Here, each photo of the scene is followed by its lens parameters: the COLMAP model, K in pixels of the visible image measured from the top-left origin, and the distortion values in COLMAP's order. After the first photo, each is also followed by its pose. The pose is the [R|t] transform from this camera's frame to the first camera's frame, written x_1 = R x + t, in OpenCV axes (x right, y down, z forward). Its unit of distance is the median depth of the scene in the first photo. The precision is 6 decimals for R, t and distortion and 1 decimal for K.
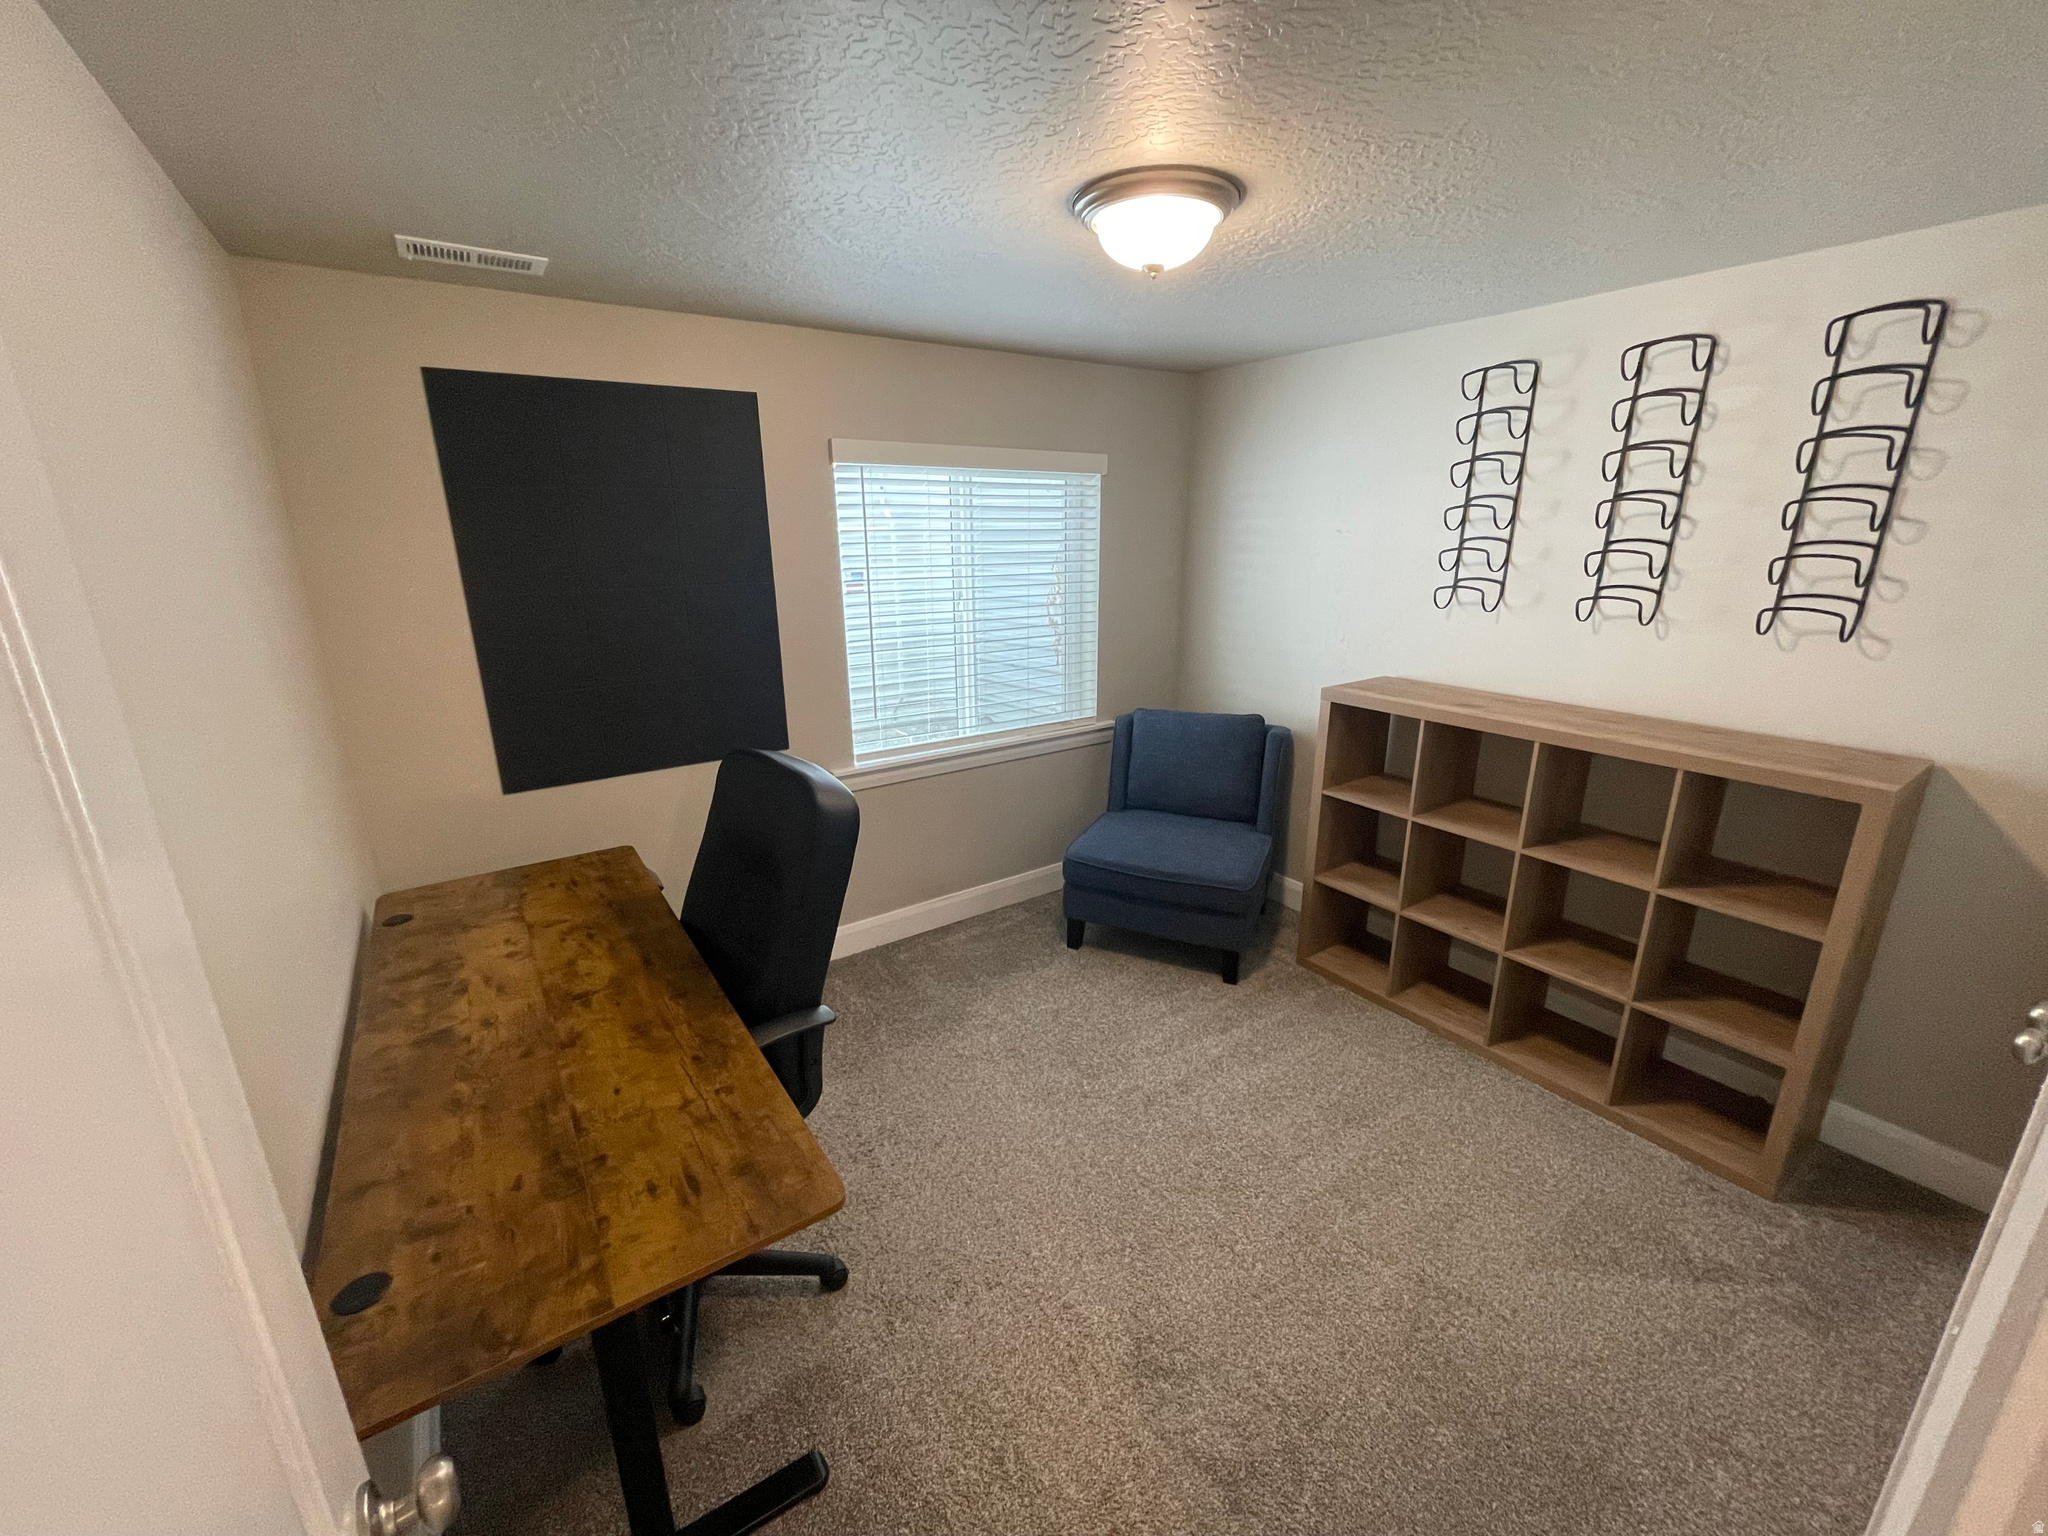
lens RADIAL K [[824.7, 0, 1019.1], [0, 824.7, 763.8], [0, 0, 1]] dist [-0.002416, -0.000069]
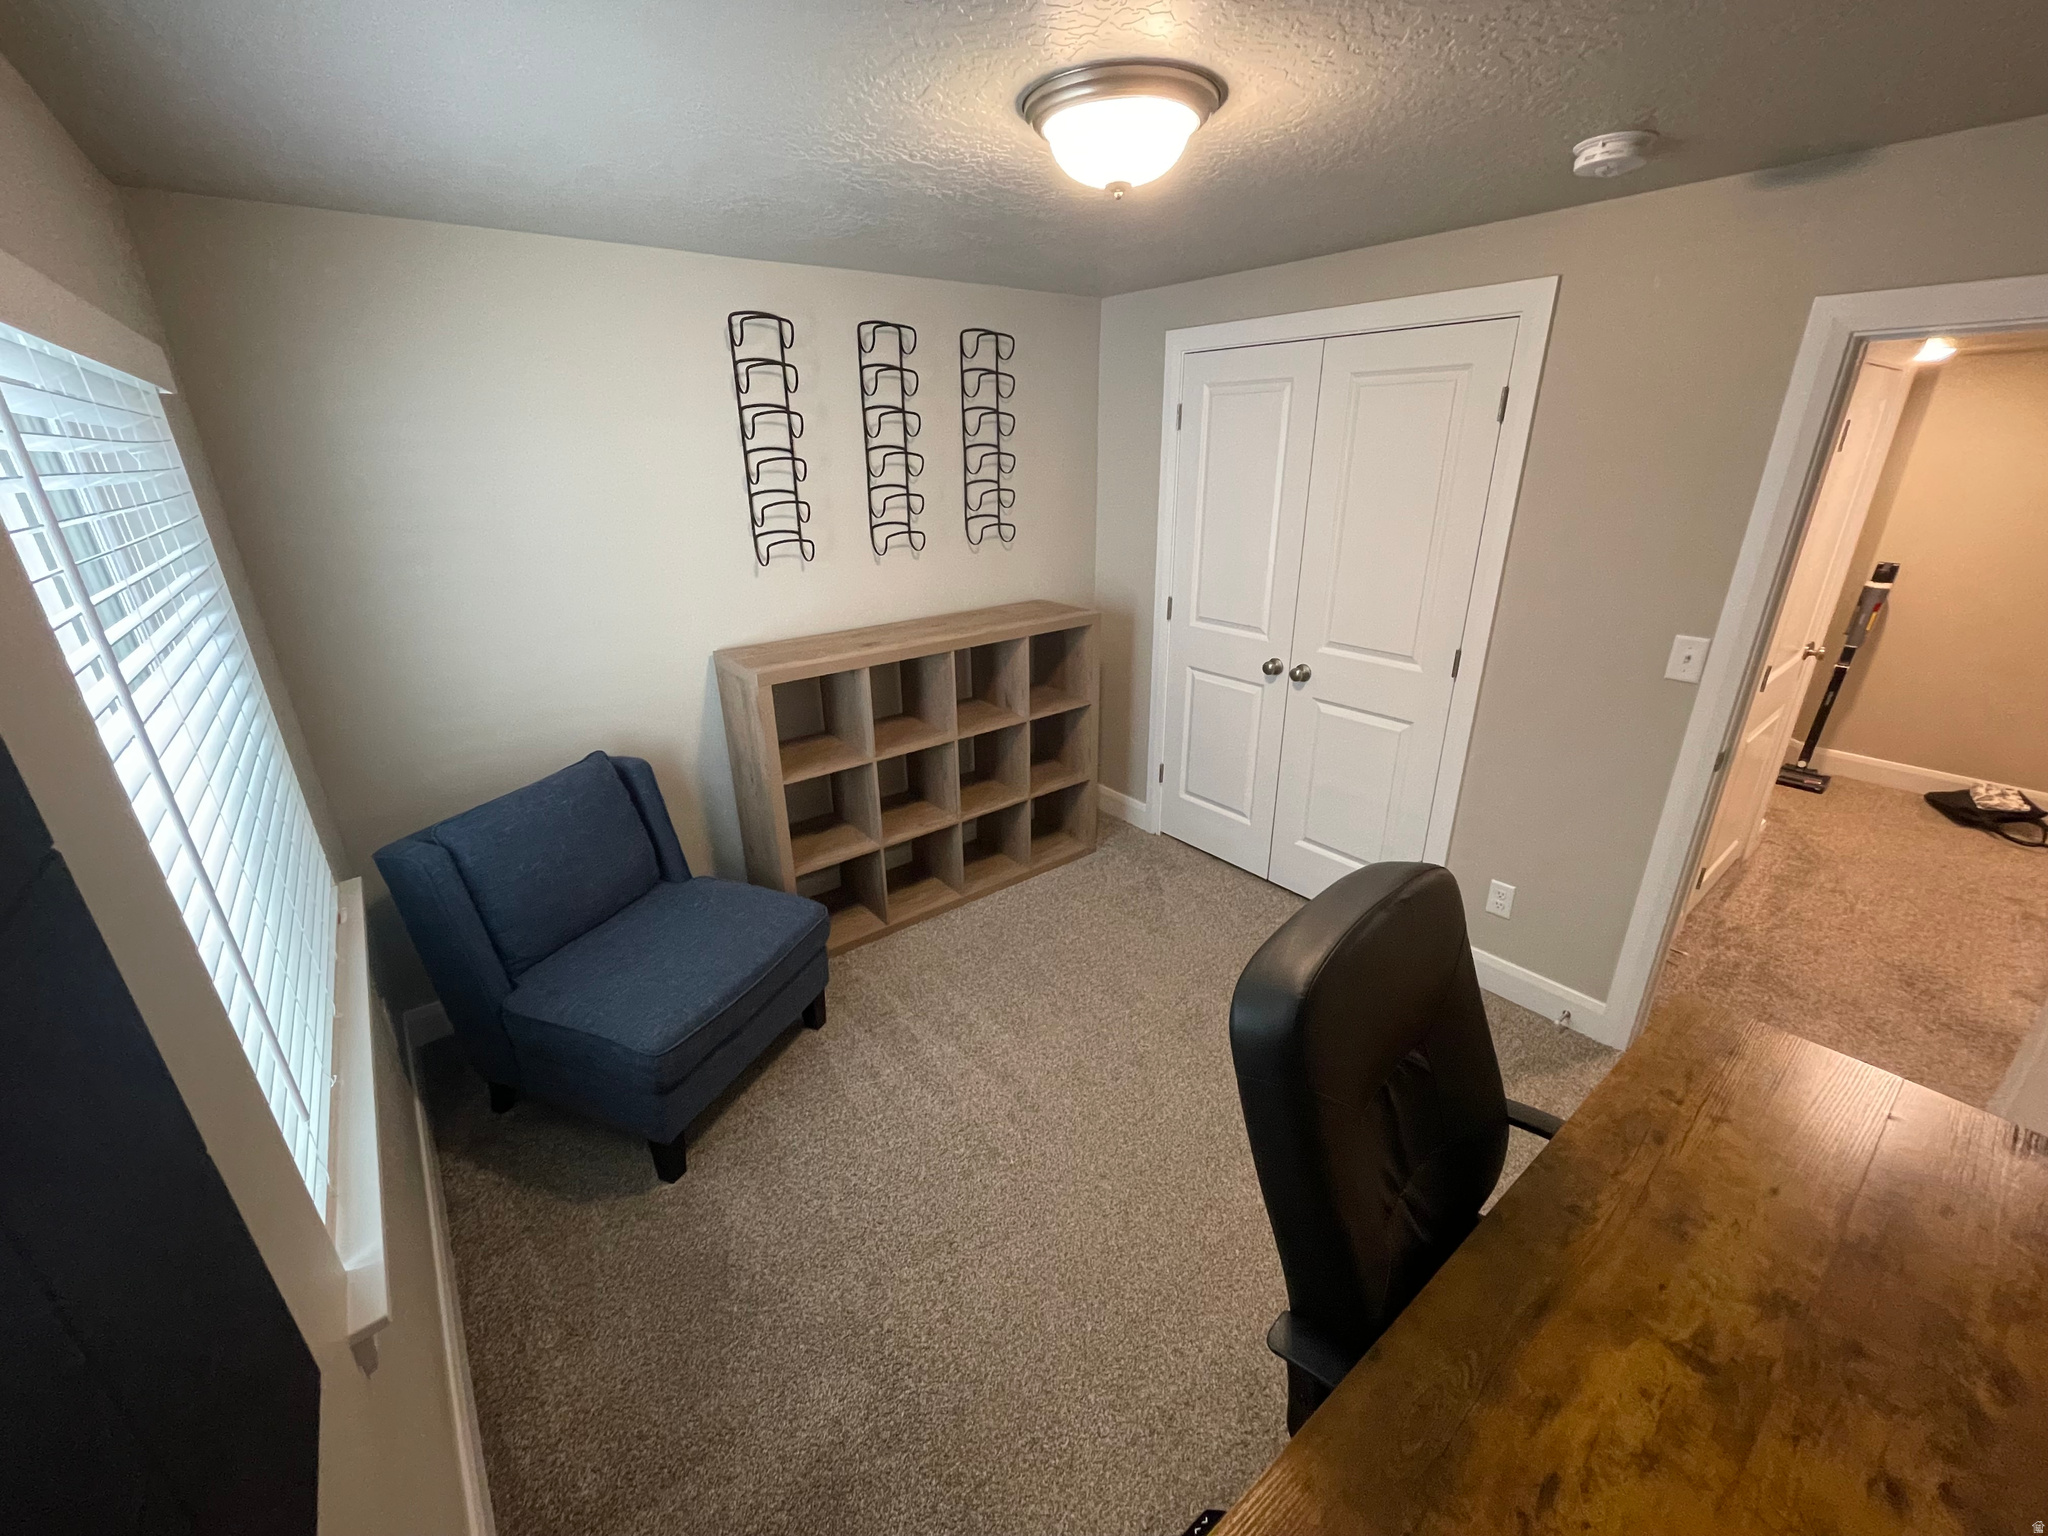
lens RADIAL K [[824.7, 0, 1019.1], [0, 824.7, 763.8], [0, 0, 1]] dist [-0.002416, -0.000069]
pose [[-0.059486, -0.355433, 0.932807, -0.663245], [0.295394, 0.886343, 0.356566, -0.317789], [-0.953522, 0.296756, 0.052268, 0.969187]]
